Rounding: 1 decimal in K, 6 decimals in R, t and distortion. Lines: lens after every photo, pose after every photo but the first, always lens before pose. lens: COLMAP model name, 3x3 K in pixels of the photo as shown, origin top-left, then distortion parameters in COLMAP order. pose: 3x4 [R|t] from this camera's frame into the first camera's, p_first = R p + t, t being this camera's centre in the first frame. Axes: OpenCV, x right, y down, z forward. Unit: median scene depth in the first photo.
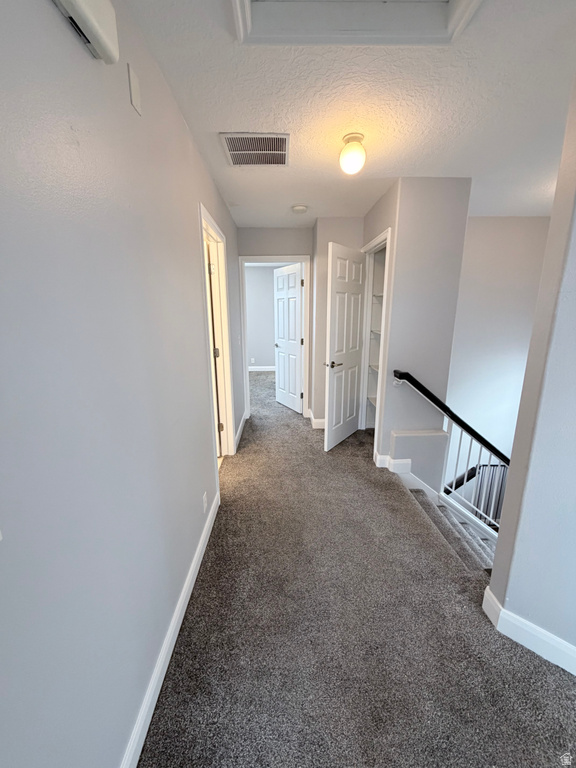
lens RADIAL K [[305.3, 0, 287.3], [0, 305.3, 382.1], [0, 0, 1]] dist [-0.000051, 0.000195]
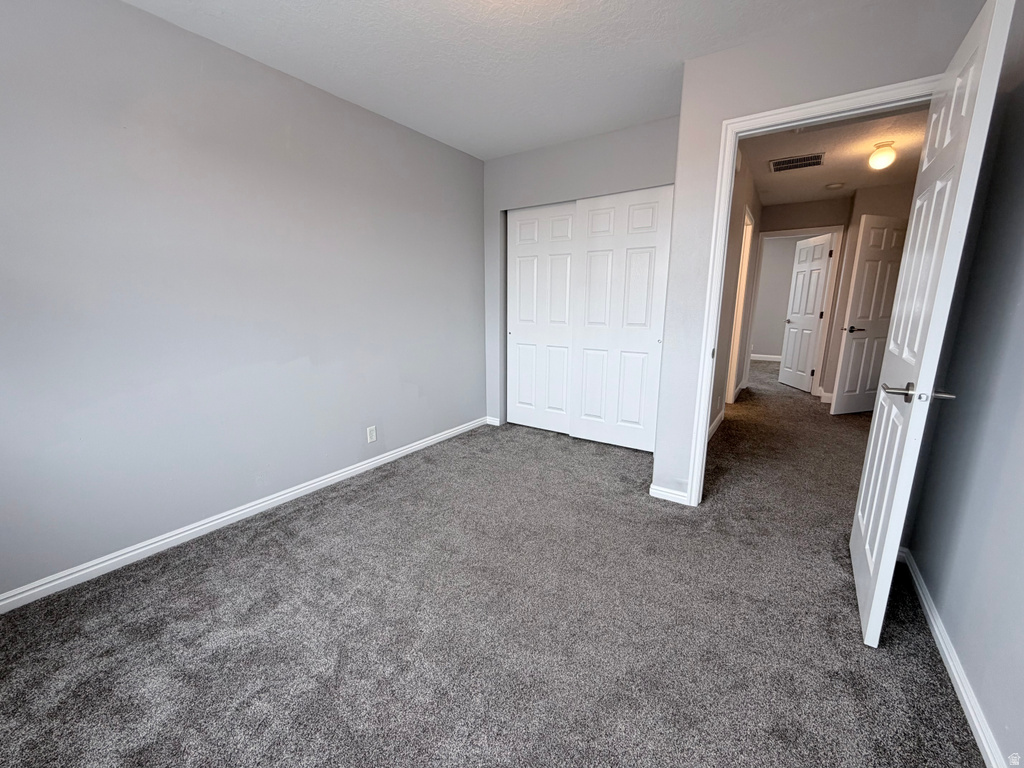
lens RADIAL K [[408.1, 0, 510.4], [0, 408.1, 384.8], [0, 0, 1]] dist [0.000346, -0.000495]
pose [[0.809864, 0.125556, -0.573024, 0.020499], [-0.140491, 0.989912, 0.018342, 0.215000], [0.569546, 0.065650, 0.819334, -0.639837]]
